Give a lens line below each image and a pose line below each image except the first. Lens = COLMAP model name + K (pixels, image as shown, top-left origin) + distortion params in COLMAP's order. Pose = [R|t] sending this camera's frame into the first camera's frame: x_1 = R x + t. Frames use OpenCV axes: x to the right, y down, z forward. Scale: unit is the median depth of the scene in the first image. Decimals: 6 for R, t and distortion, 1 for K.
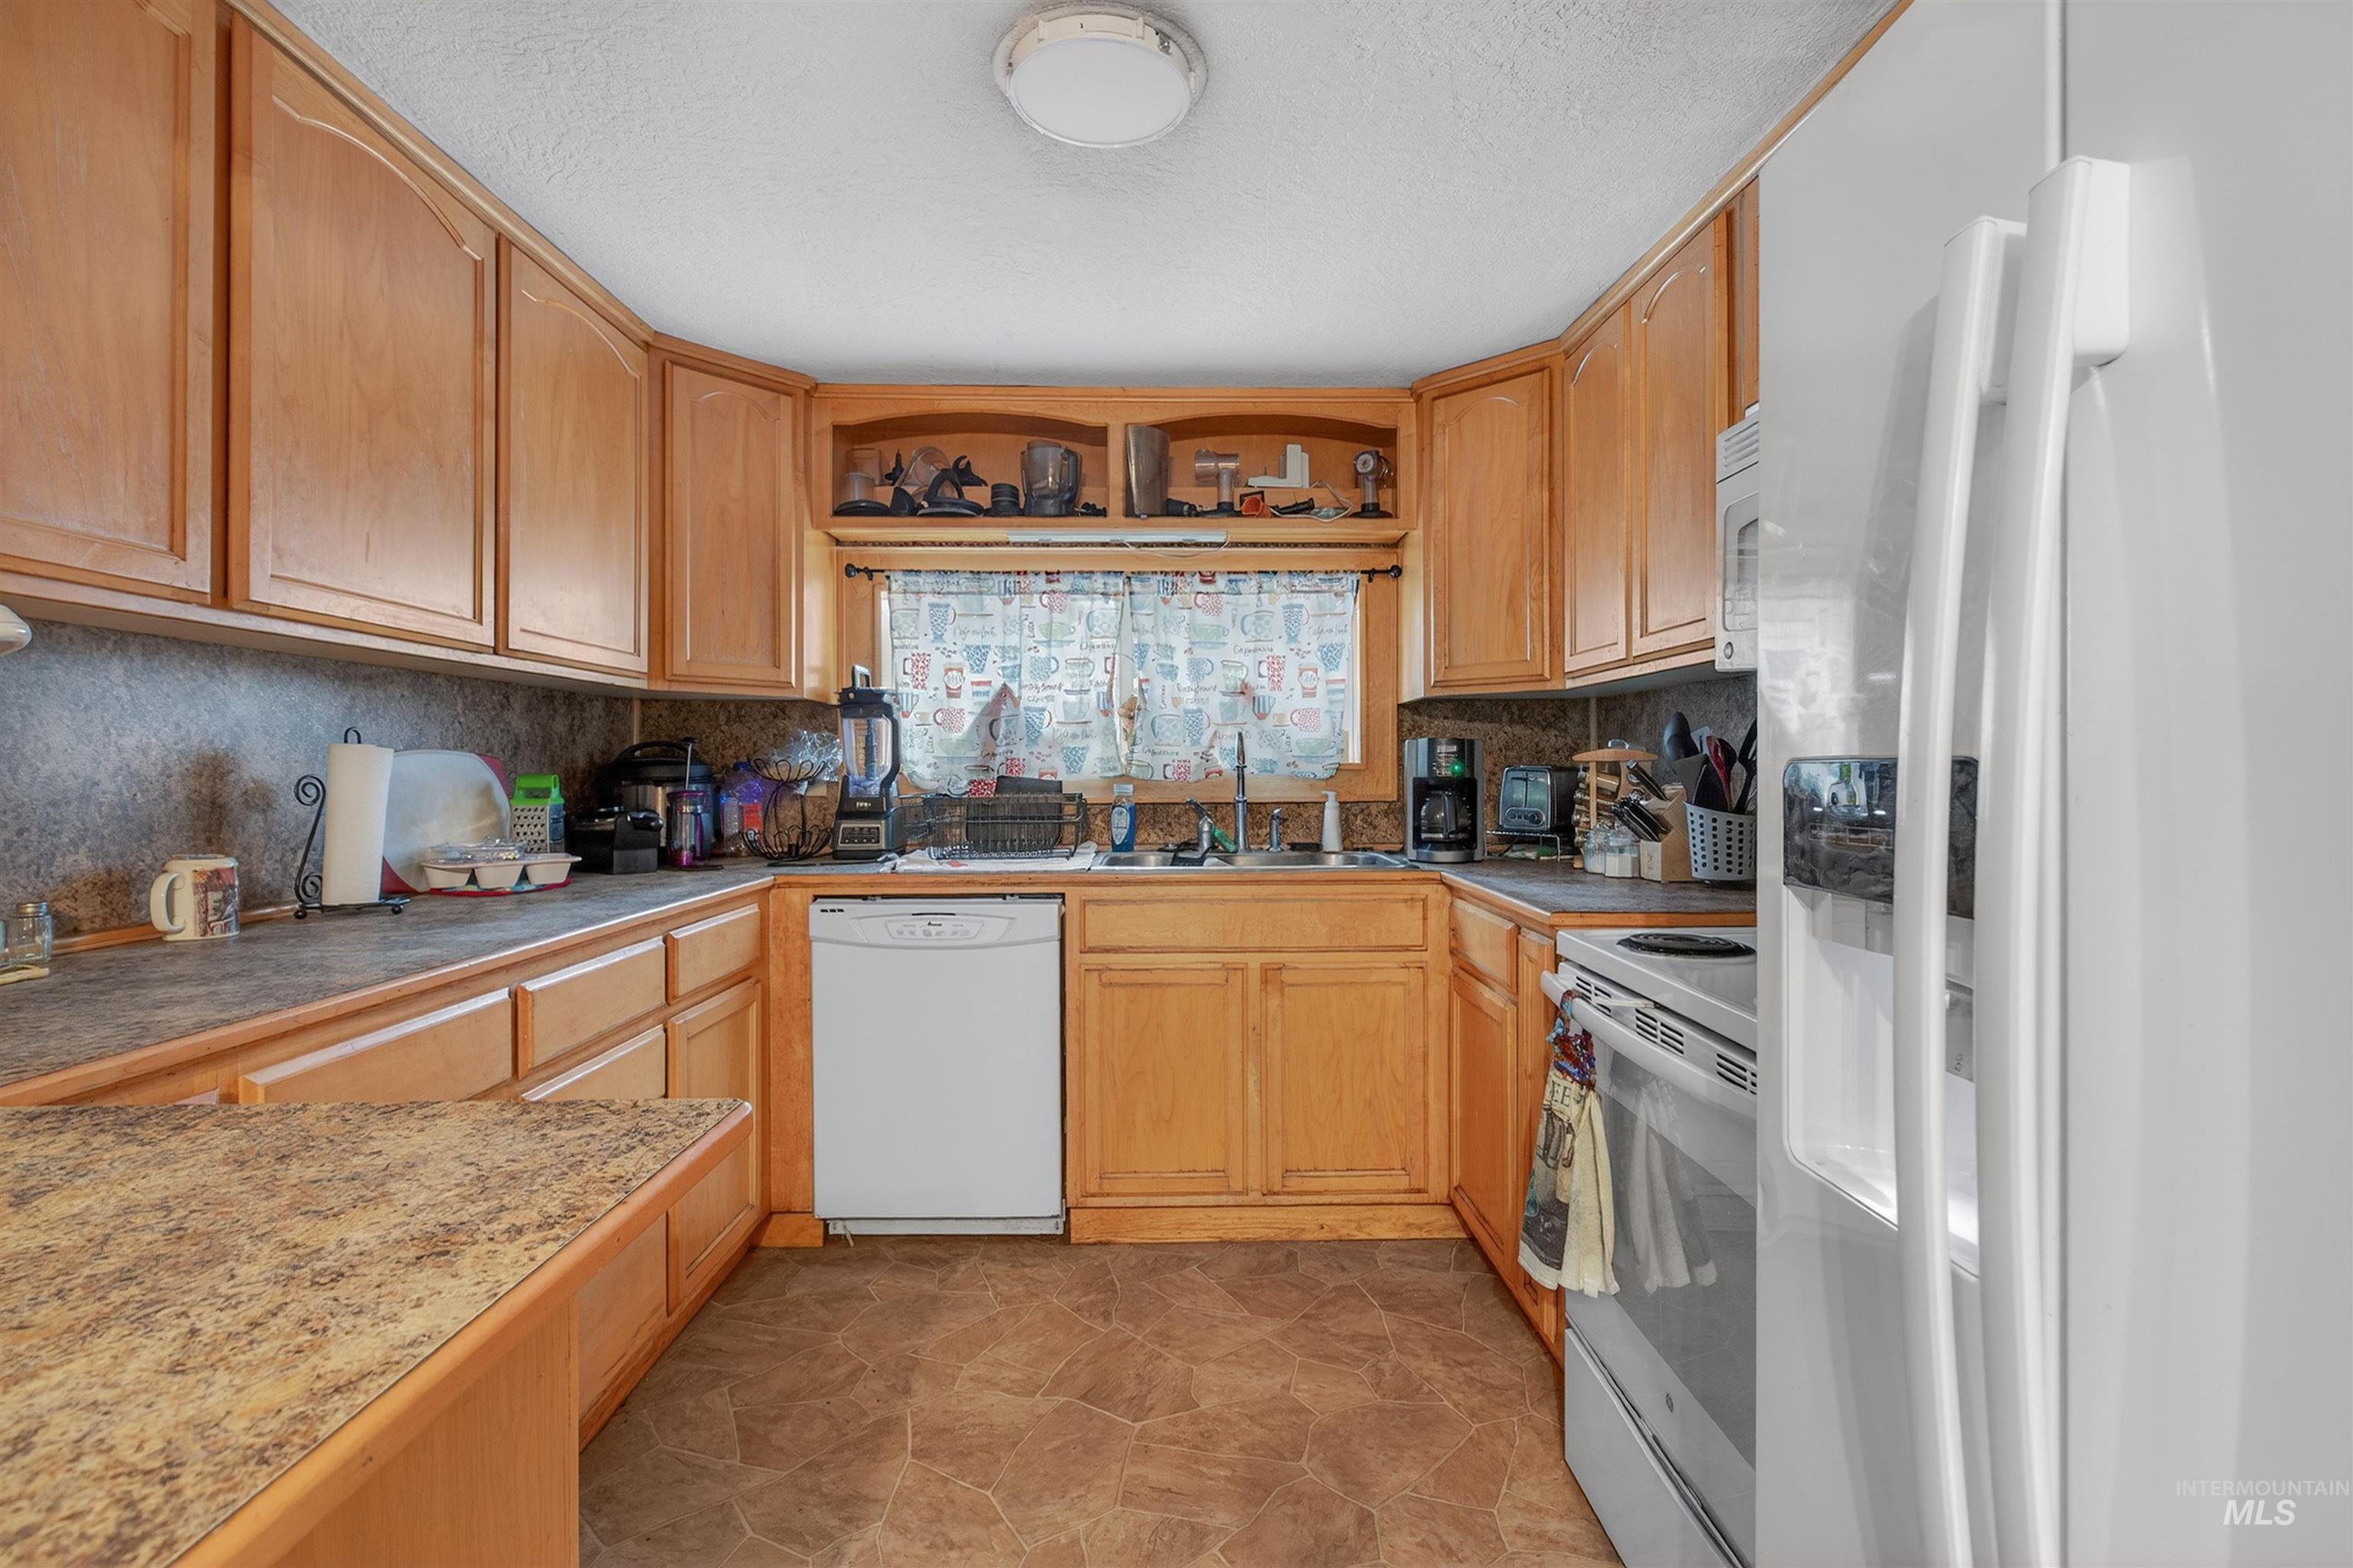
lens RADIAL K [[1084.1, 0, 1186.1], [0, 1084.1, 768.1], [0, 0, 1]] dist [-0.001796, 0.000466]
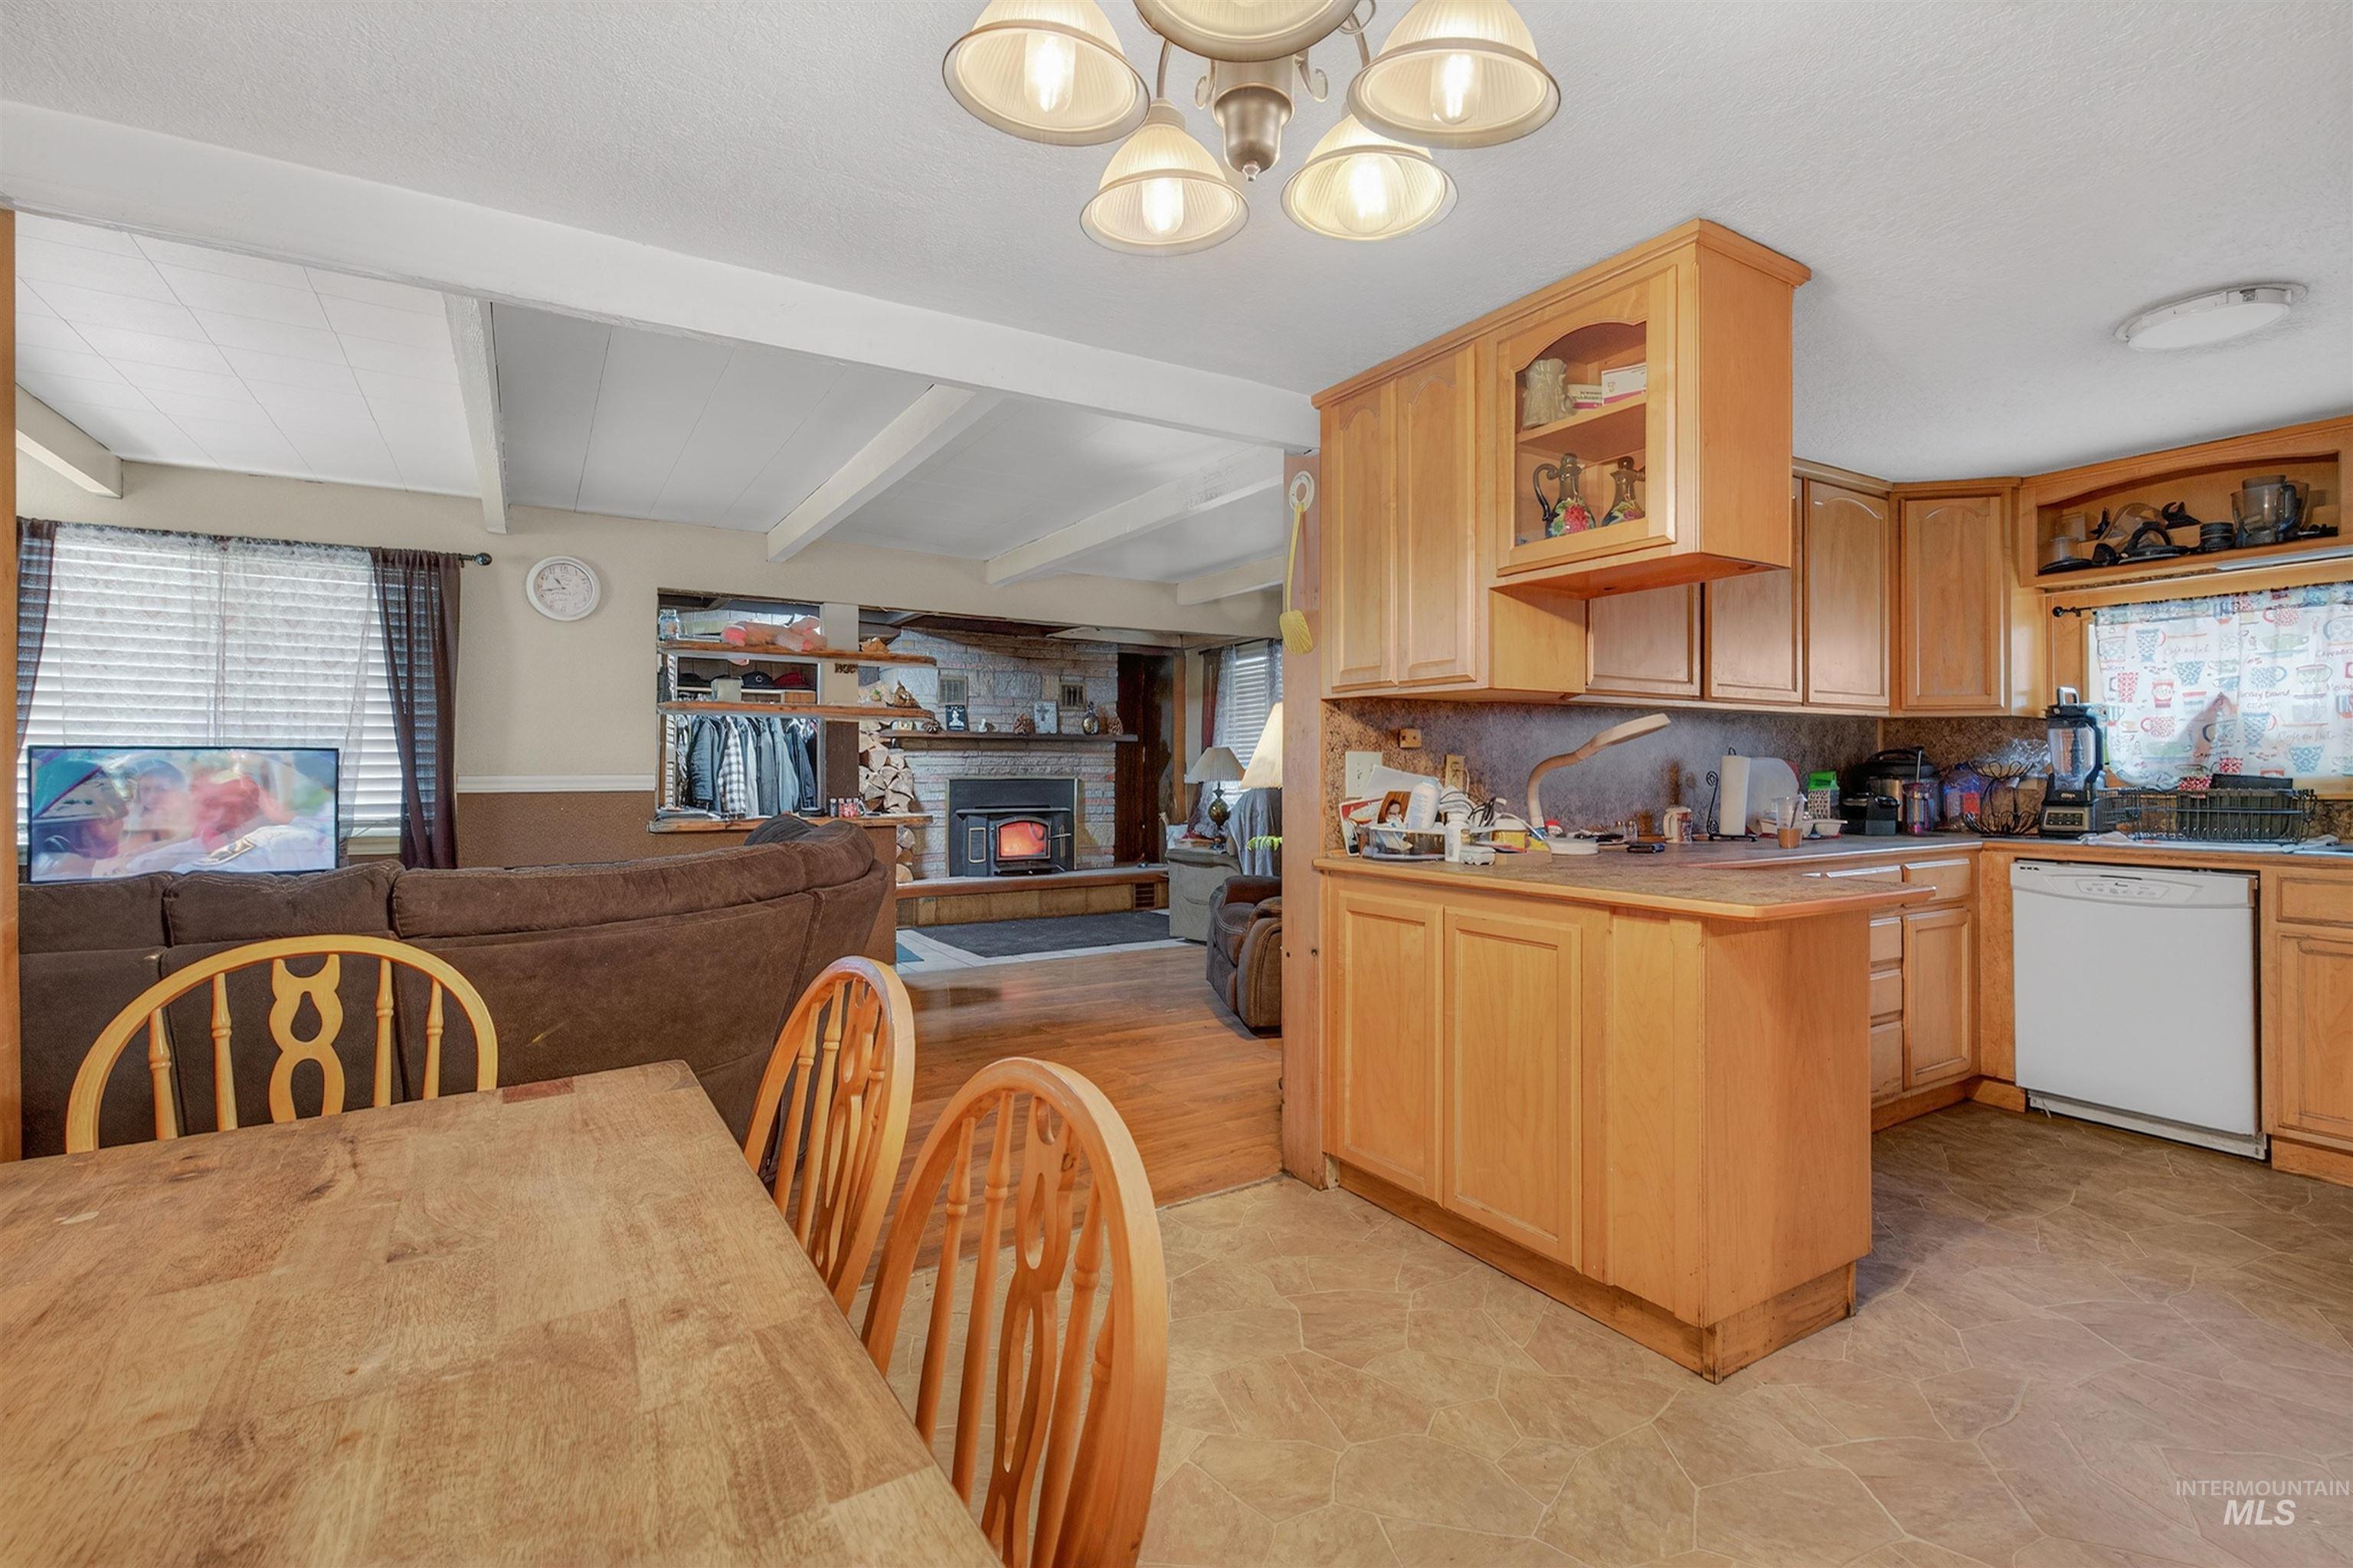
lens RADIAL K [[1084.1, 0, 1186.1], [0, 1084.1, 768.1], [0, 0, 1]] dist [-0.001796, 0.000466]
pose [[0.512684, -0.001812, -0.858575, 0.273673], [0.001499, 0.999998, -0.001216, 0.001150], [0.858576, -0.000663, 0.512686, -0.565996]]
